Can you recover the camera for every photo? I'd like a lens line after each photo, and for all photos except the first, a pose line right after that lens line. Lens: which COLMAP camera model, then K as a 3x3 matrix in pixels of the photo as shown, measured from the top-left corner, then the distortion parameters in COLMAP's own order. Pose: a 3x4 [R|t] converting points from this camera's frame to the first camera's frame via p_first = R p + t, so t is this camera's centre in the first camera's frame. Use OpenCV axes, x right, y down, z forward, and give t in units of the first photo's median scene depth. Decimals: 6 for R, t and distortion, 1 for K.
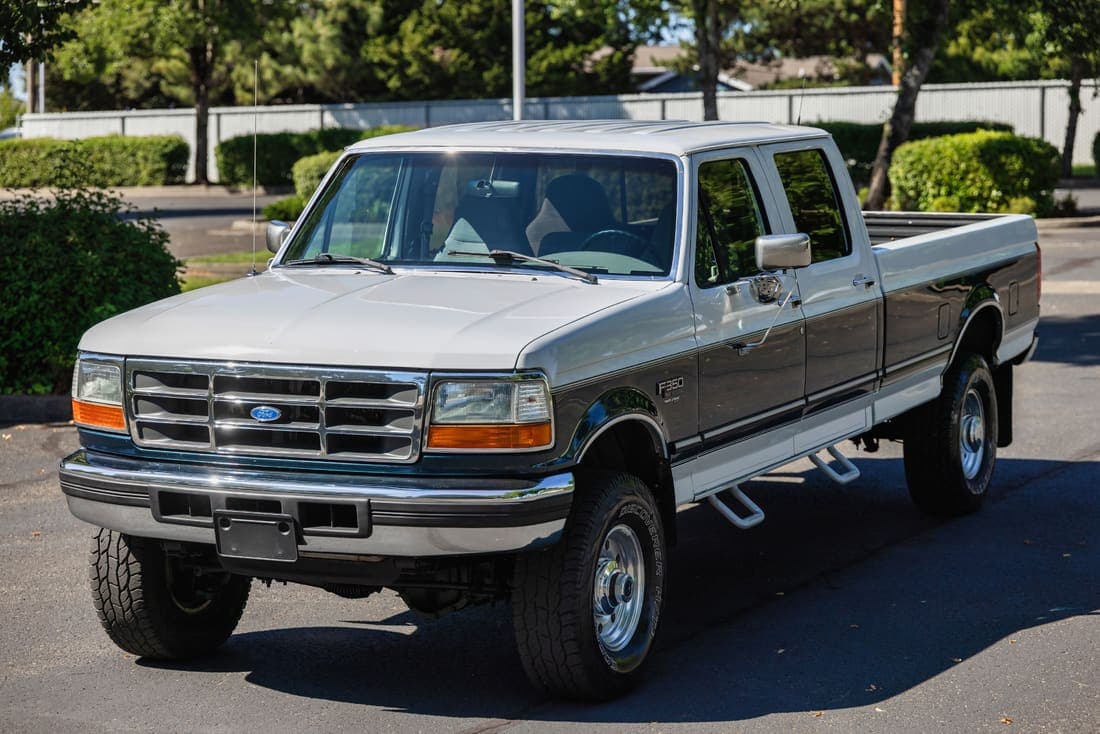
lens RADIAL K [[2699.6, 0, 507.0], [0, 2699.6, 368.4], [0, 0, 1]] dist [0.084990, -0.716347]
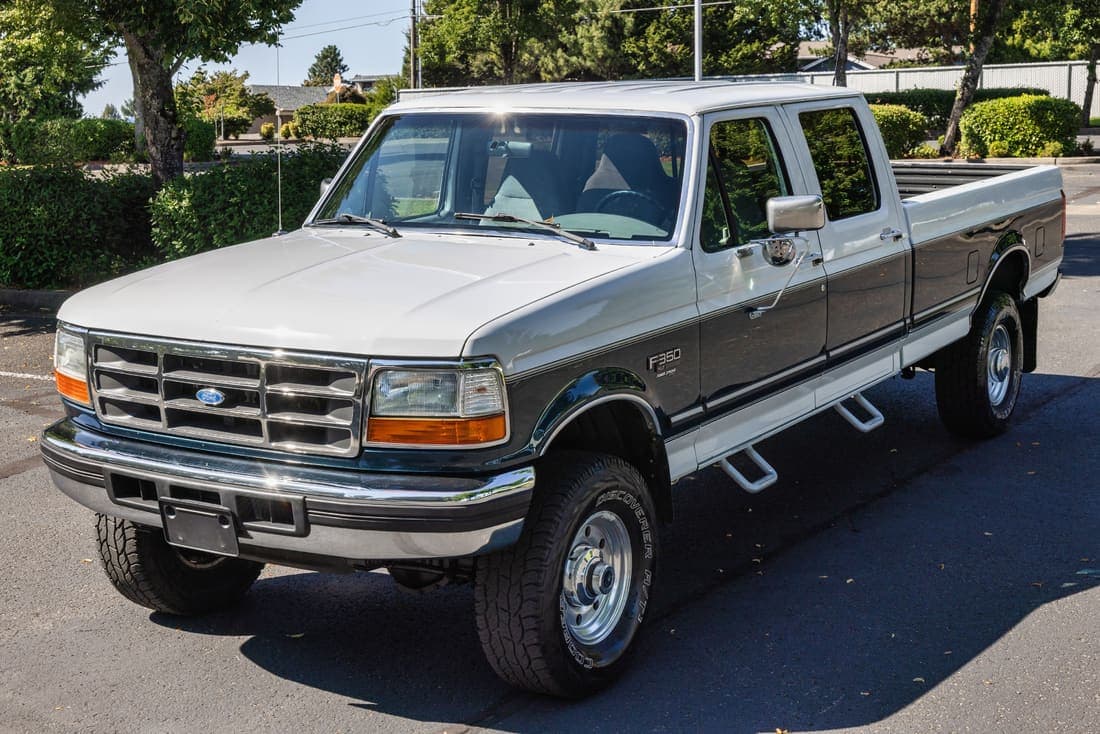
lens RADIAL K [[1654.3, 0, 546.6], [0, 1654.3, 348.2], [0, 0, 1]] dist [0.009080, -0.087870]
pose [[0.994140, 0.009291, -0.107704, 0.077686], [-0.002577, 0.998053, 0.062314, -0.031690], [0.108074, -0.061671, 0.992228, 0.393397]]
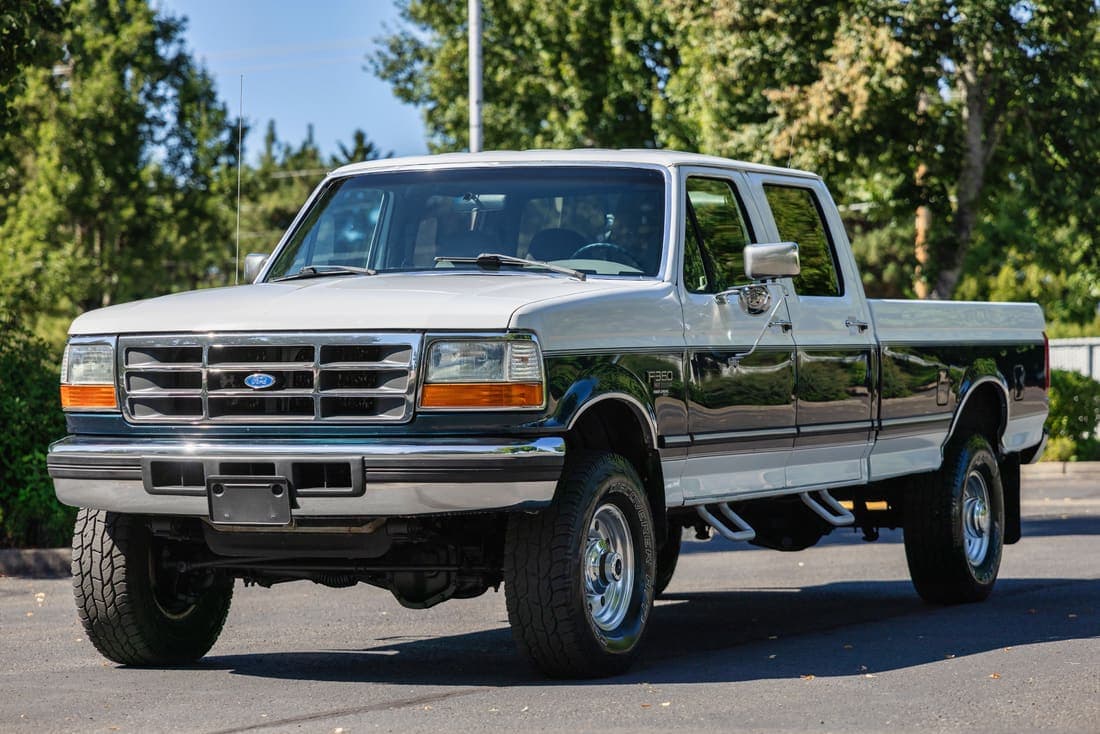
lens RADIAL K [[3309.7, 0, 452.6], [0, 3309.7, 365.2], [0, 0, 1]] dist [0.096969, -0.020544]
pose [[0.999992, 0.003822, 0.001013, -0.016239], [-0.003681, 0.993434, -0.114346, 0.134514], [-0.001443, 0.114342, 0.993440, -0.204464]]
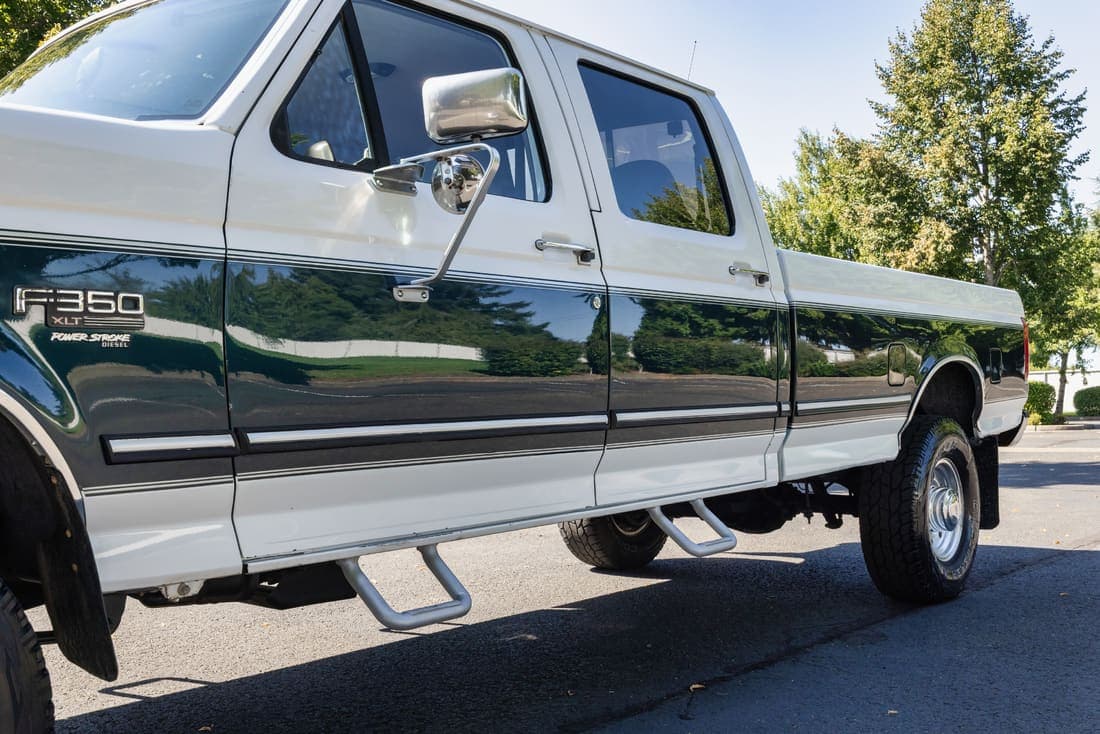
lens RADIAL K [[1103.4, 0, 550.0], [0, 1103.4, 367.0], [0, 0, 1]] dist [-0.012798, 0.012527]
pose [[0.973573, -0.005134, -0.228317, 0.165929], [-0.025148, 0.991257, -0.129527, 0.035951], [0.226985, 0.131845, 0.964932, 0.799605]]
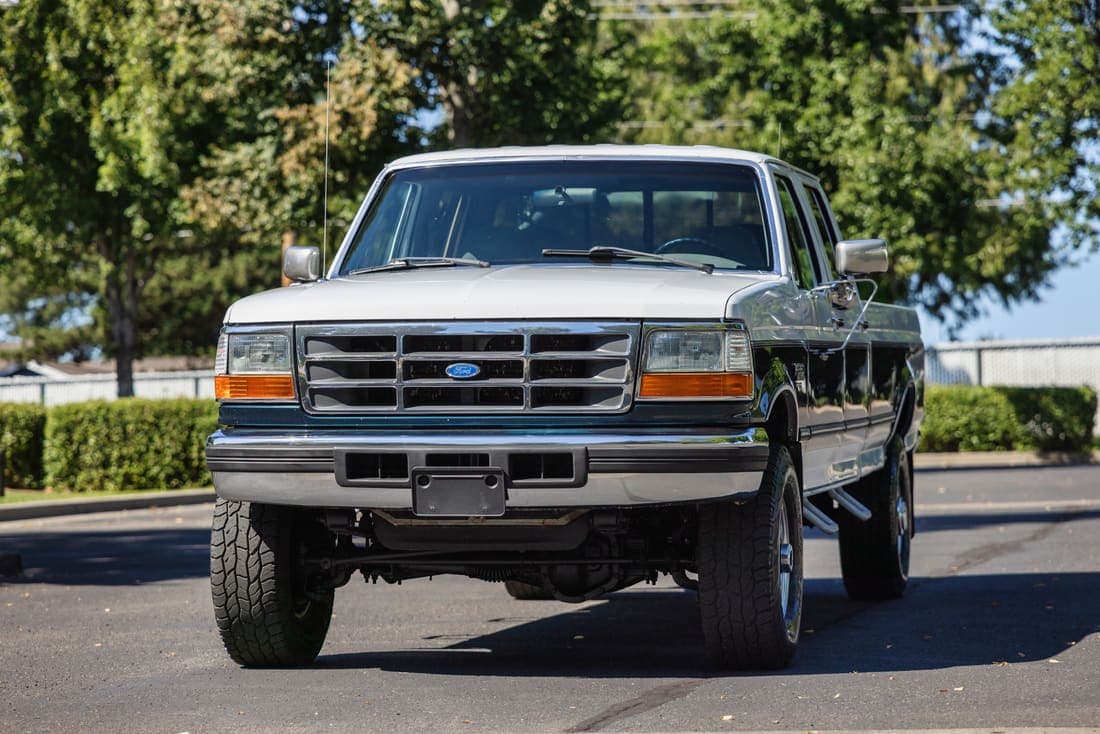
lens RADIAL K [[3309.7, 0, 452.6], [0, 3309.7, 365.2], [0, 0, 1]] dist [0.096969, -0.020544]
pose [[0.974398, 0.007954, 0.224690, -0.323311], [0.019733, 0.992492, -0.120711, 0.142629], [-0.223963, 0.122054, 0.966925, -0.154537]]
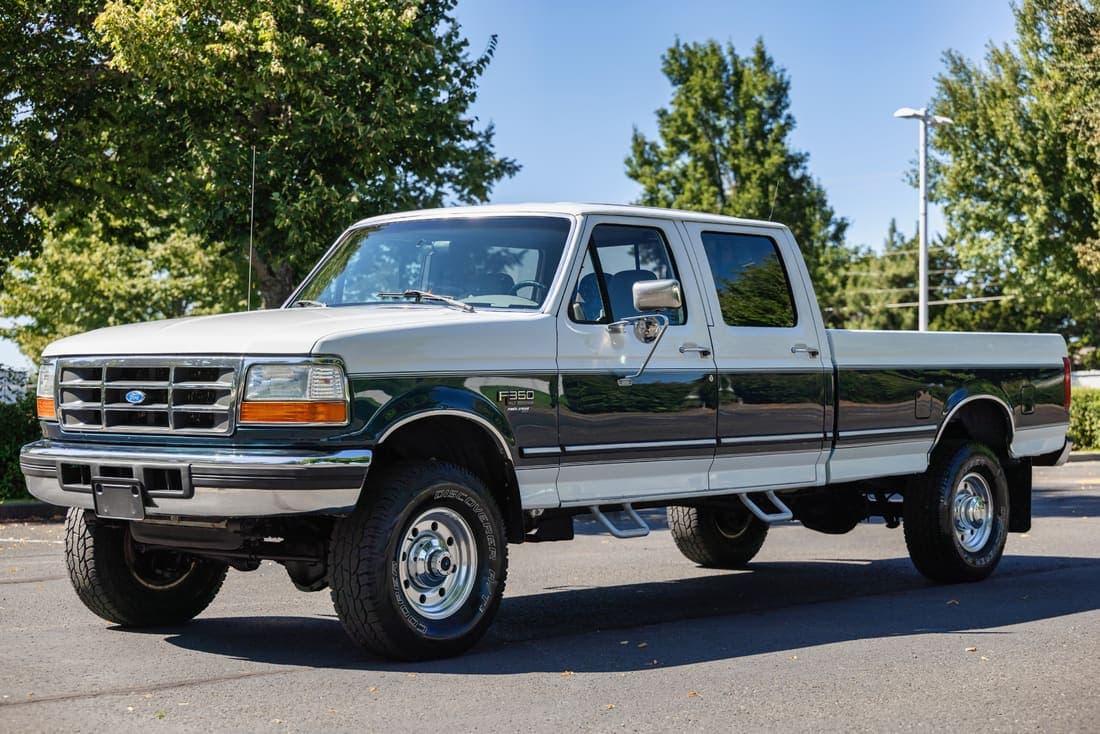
lens RADIAL K [[1995.2, 0, 519.4], [0, 1995.2, 365.3], [0, 0, 1]] dist [0.027685, -0.062819]
pose [[0.963857, 0.010180, -0.266227, 0.271300], [-0.041343, 0.992880, -0.111714, 0.083097], [0.263194, 0.118683, 0.957415, 0.178380]]
